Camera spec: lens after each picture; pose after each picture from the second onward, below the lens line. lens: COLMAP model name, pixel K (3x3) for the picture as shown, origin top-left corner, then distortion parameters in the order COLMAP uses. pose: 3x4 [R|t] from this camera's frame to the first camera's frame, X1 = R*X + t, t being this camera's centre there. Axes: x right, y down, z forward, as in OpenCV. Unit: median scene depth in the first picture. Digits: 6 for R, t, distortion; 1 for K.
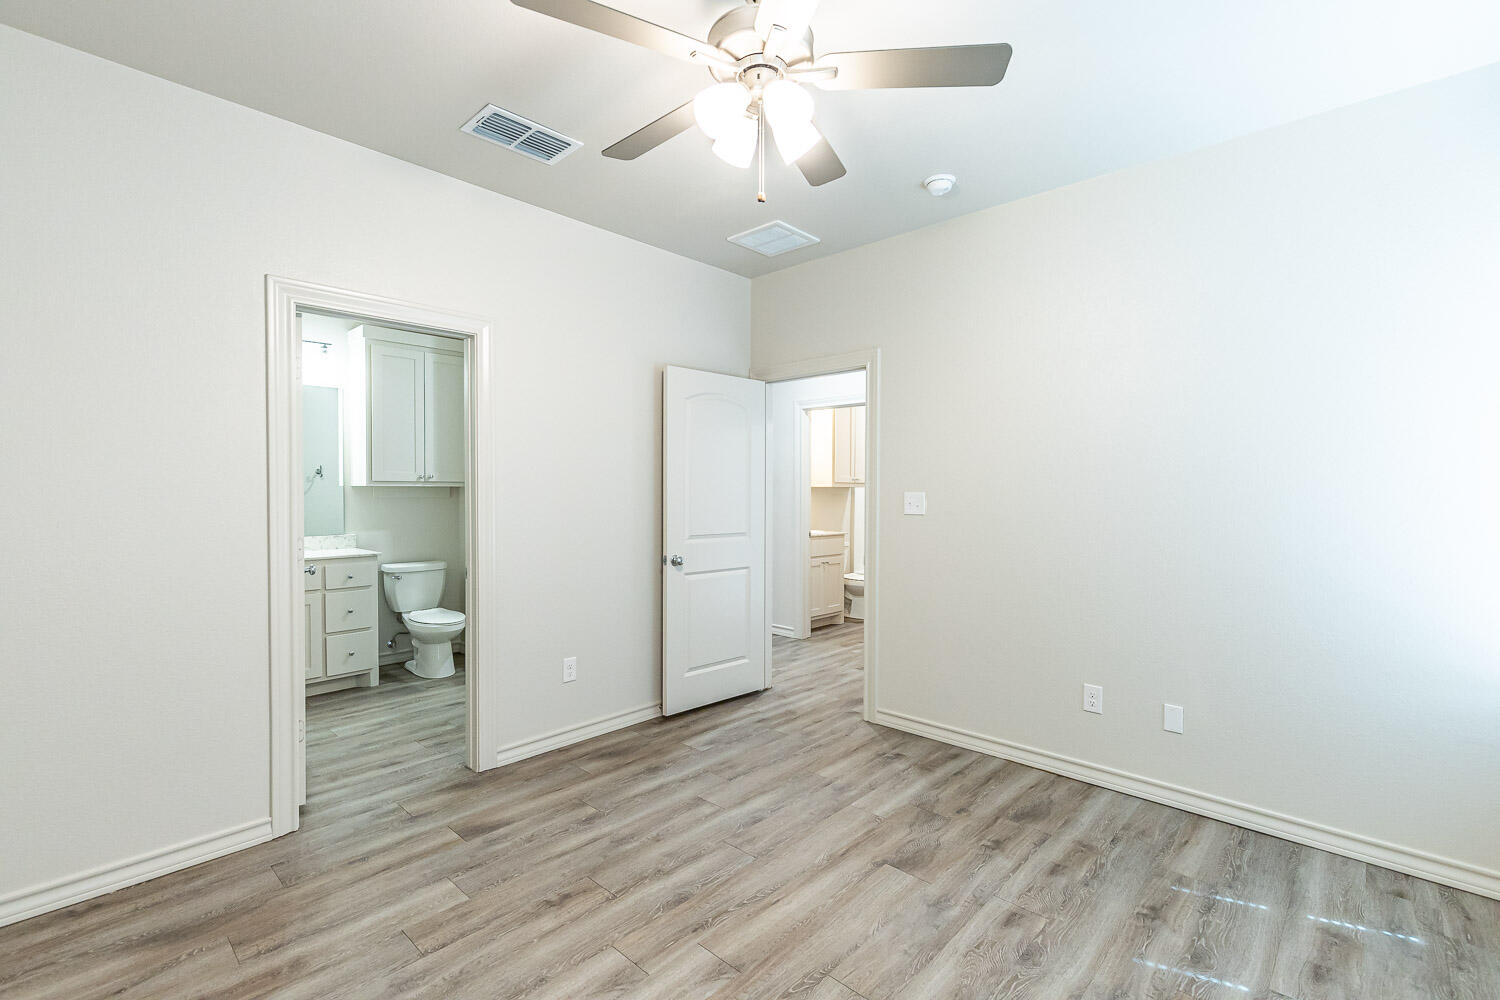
lens RADIAL K [[679.1, 0, 744.5], [0, 679.1, 502.7], [0, 0, 1]] dist [0.016614, -0.004546]
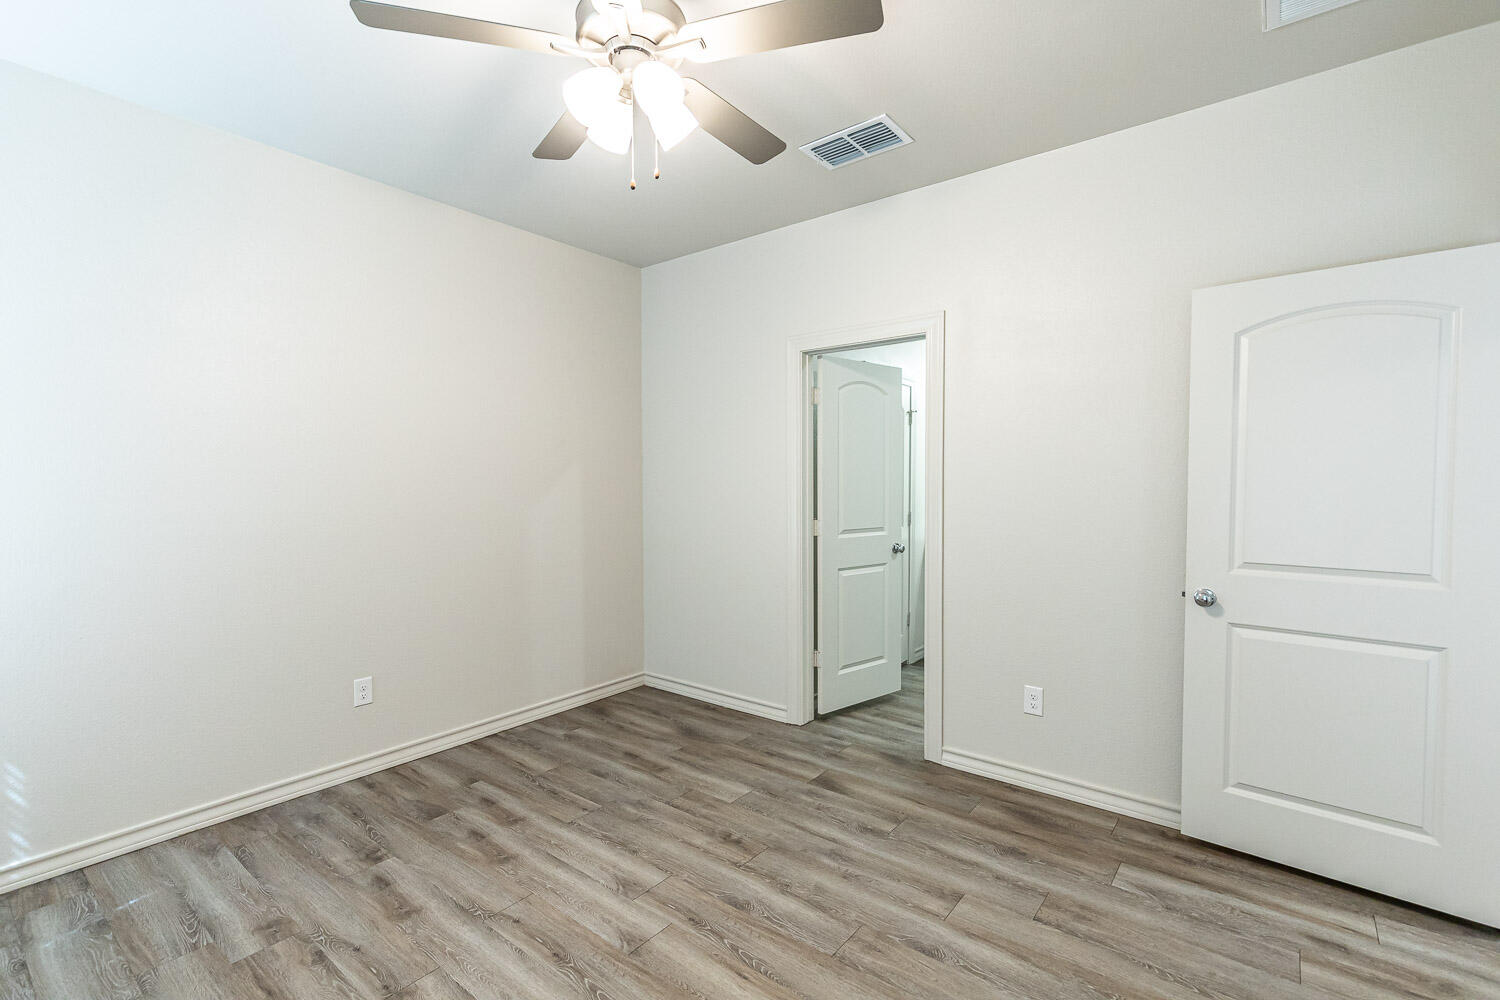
lens RADIAL K [[679.1, 0, 744.5], [0, 679.1, 502.7], [0, 0, 1]] dist [0.016614, -0.004546]
pose [[0.077930, 0.029728, -0.996516, 0.743514], [-0.019012, 0.999418, 0.028327, -0.019169], [0.996778, 0.016739, 0.078450, 0.792551]]
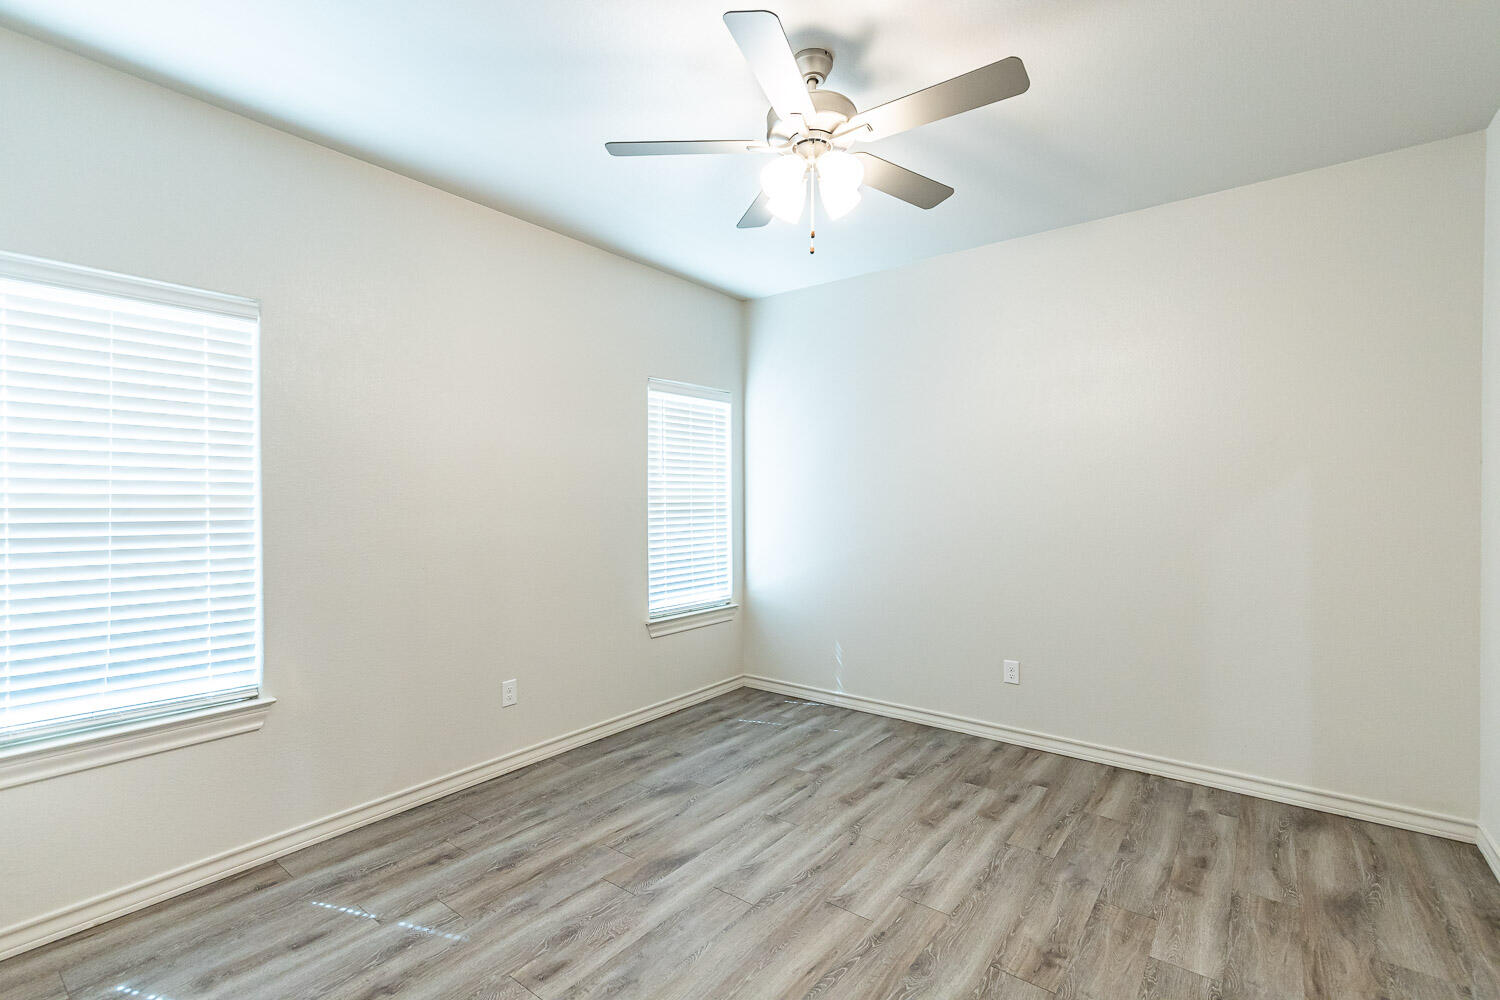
lens RADIAL K [[679.1, 0, 744.5], [0, 679.1, 502.7], [0, 0, 1]] dist [0.016614, -0.004546]
pose [[-0.995630, 0.001121, -0.093384, 0.181519], [-0.002044, 0.999427, 0.033782, -0.038857], [0.093368, 0.033825, -0.995057, 1.579496]]
